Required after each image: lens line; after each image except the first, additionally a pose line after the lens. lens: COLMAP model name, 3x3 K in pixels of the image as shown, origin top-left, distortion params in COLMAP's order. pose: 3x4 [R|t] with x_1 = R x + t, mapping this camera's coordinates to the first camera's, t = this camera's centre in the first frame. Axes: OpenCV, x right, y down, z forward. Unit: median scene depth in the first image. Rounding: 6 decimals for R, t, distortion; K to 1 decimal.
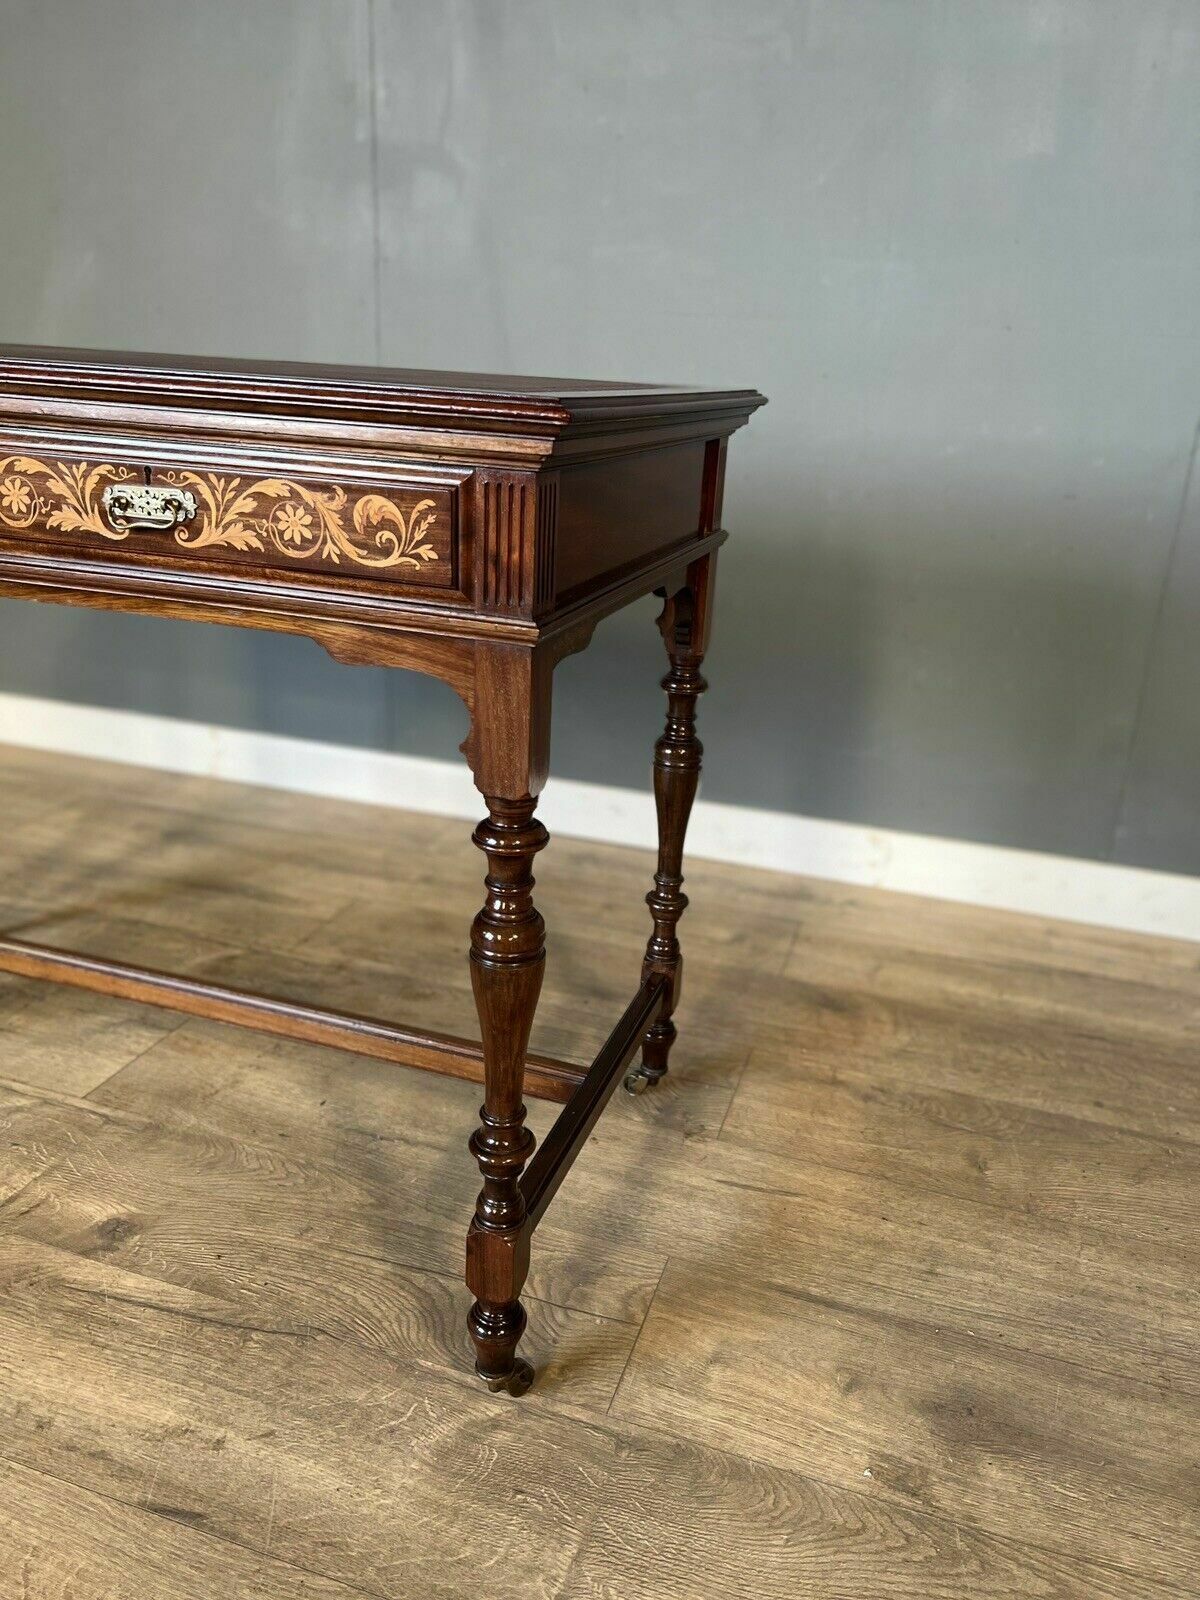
lens RADIAL K [[1222.2, 0, 600.0], [0, 1222.2, 800.0], [0, 0, 1]] dist [0.036759, -0.044922]
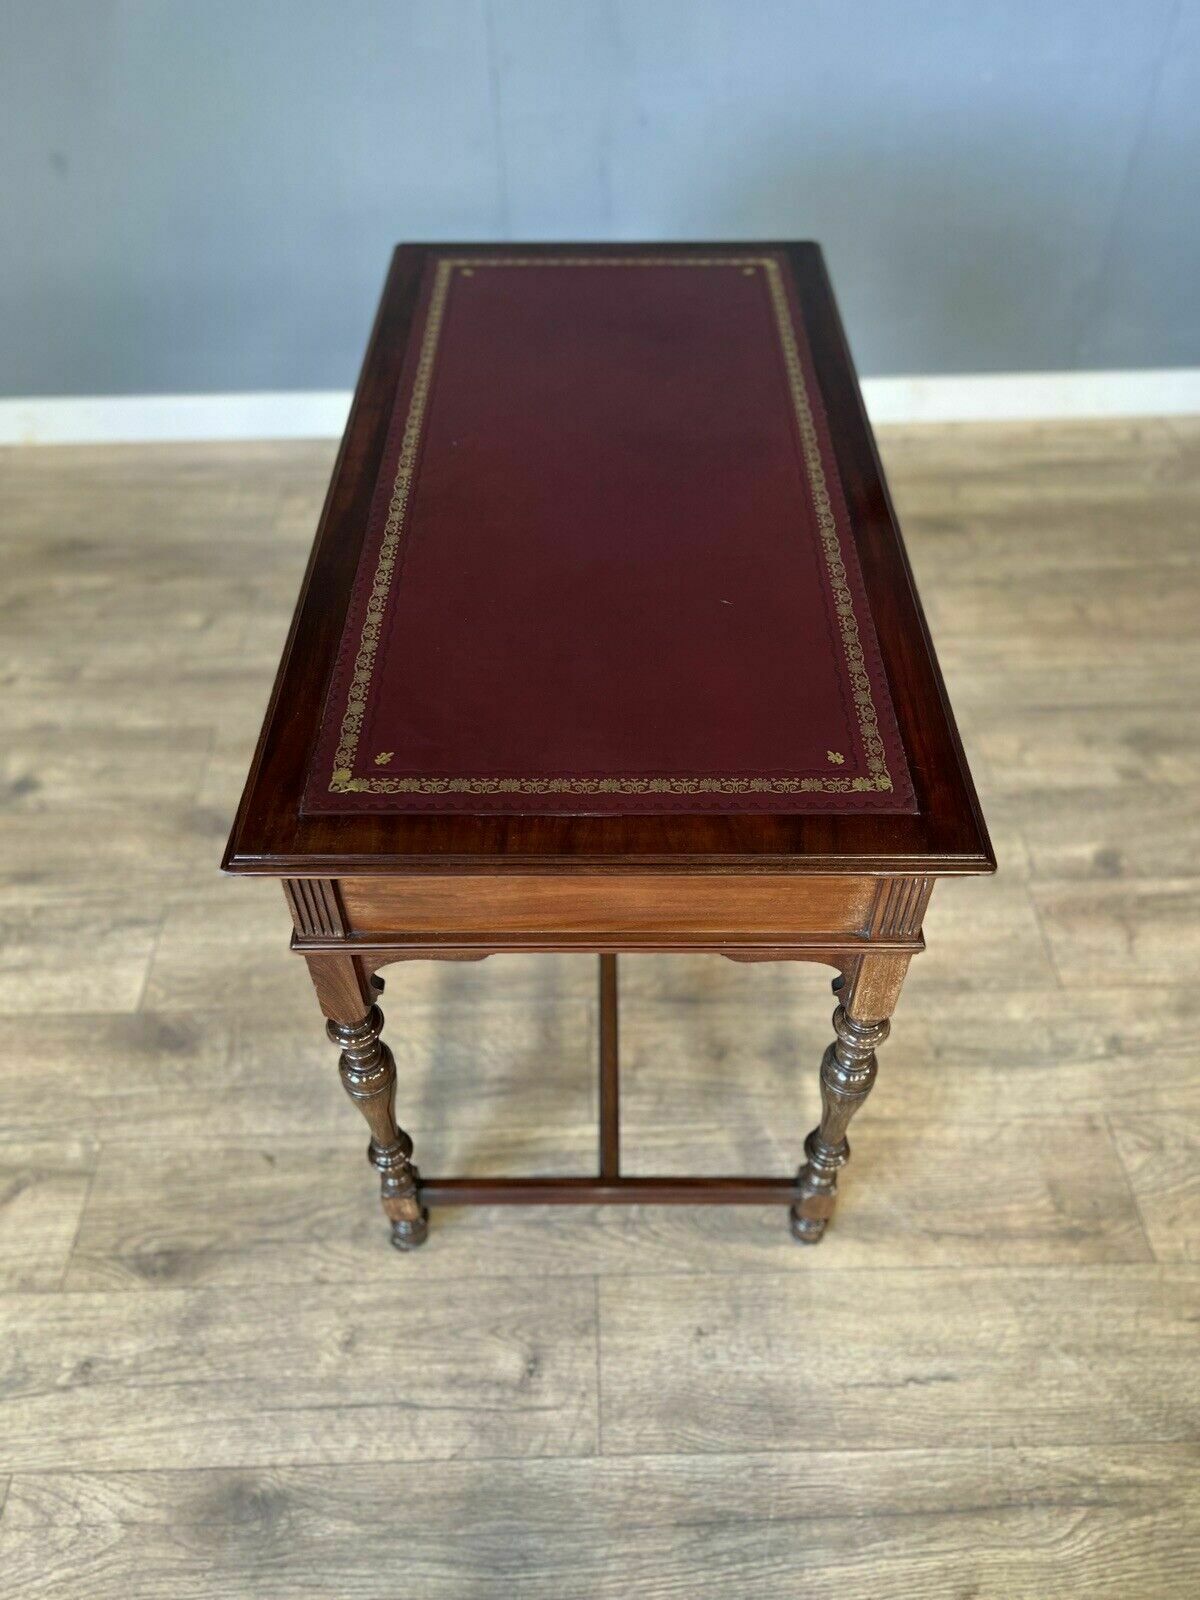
lens RADIAL K [[1217.4, 0, 599.7], [0, 1217.4, 823.2], [0, 0, 1]] dist [0.040044, -0.047684]
pose [[0.943193, -0.282702, 0.174545, -1.041125], [0.169981, 0.861985, 0.477585, -0.560260], [-0.285470, -0.420786, 0.861073, -0.616180]]
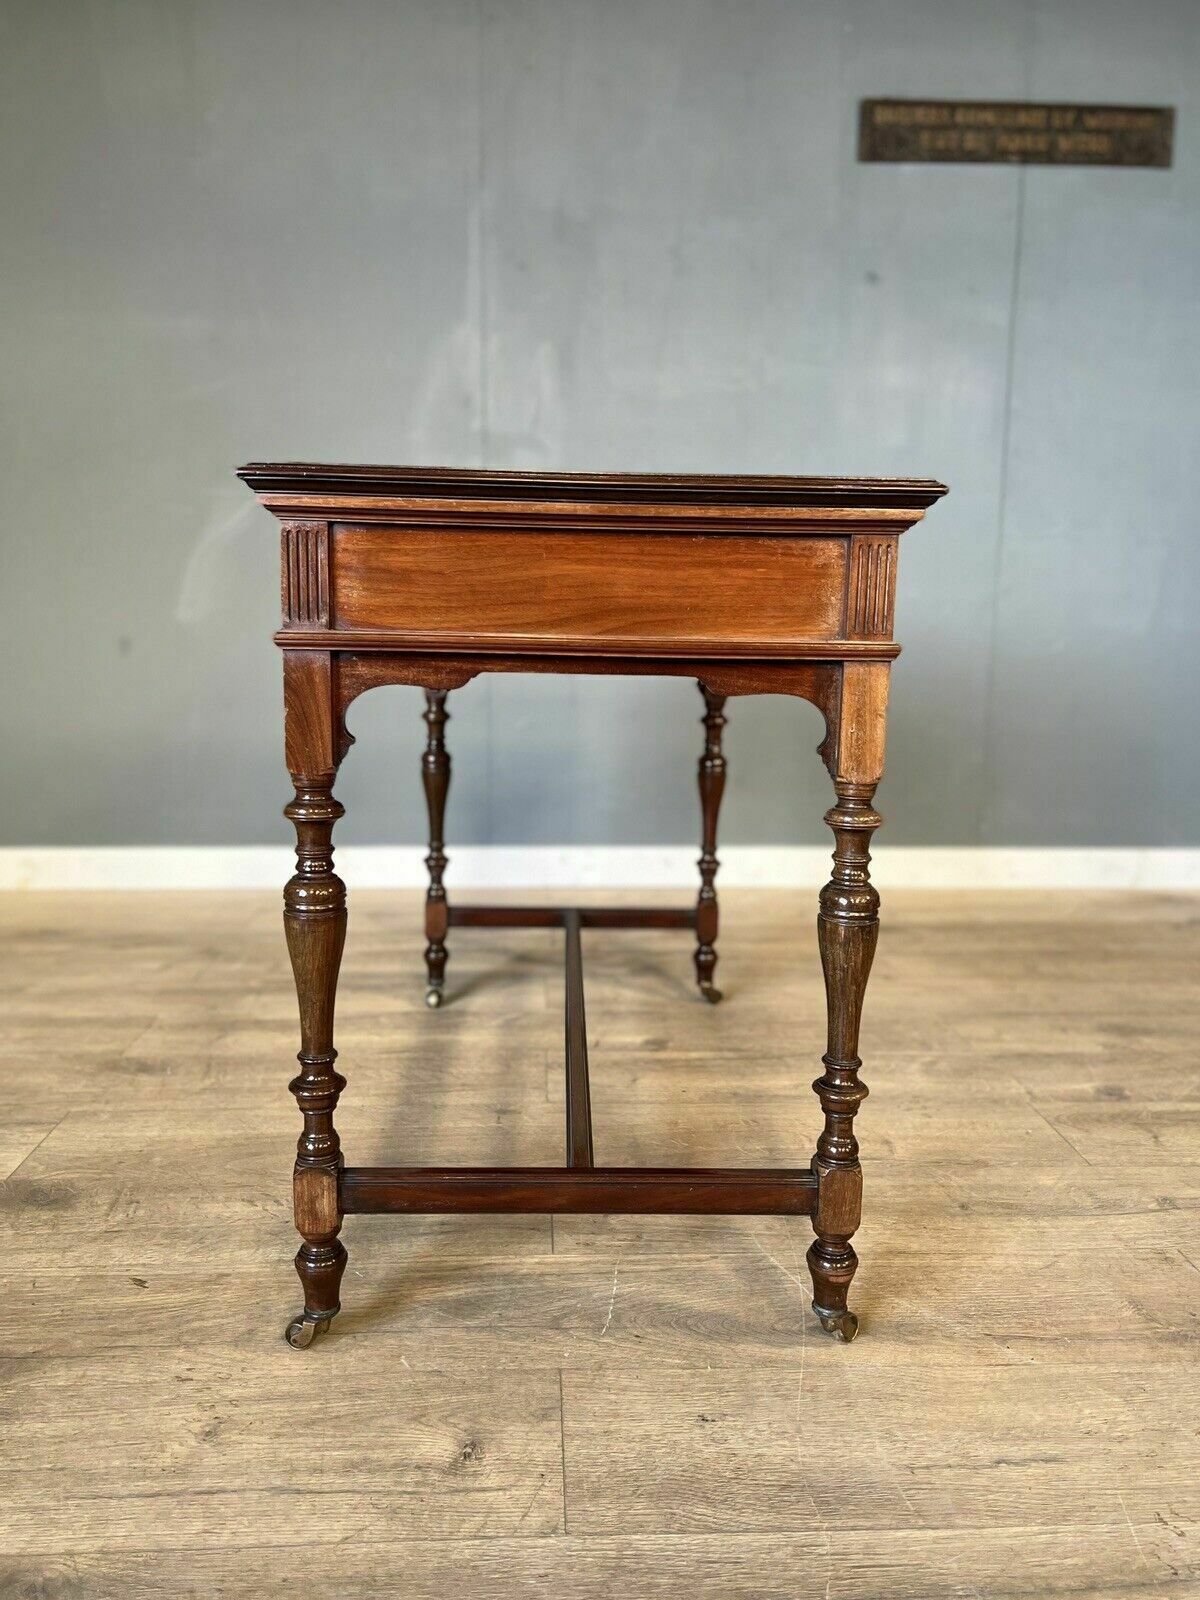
lens RADIAL K [[1216.3, 0, 603.3], [0, 1216.3, 803.5], [0, 0, 1]] dist [0.043309, -0.051794]
pose [[0.932437, -0.093117, 0.349127, -1.253558], [0.155754, 0.975428, -0.155822, 0.347056], [-0.326039, 0.199672, 0.924029, -0.708846]]
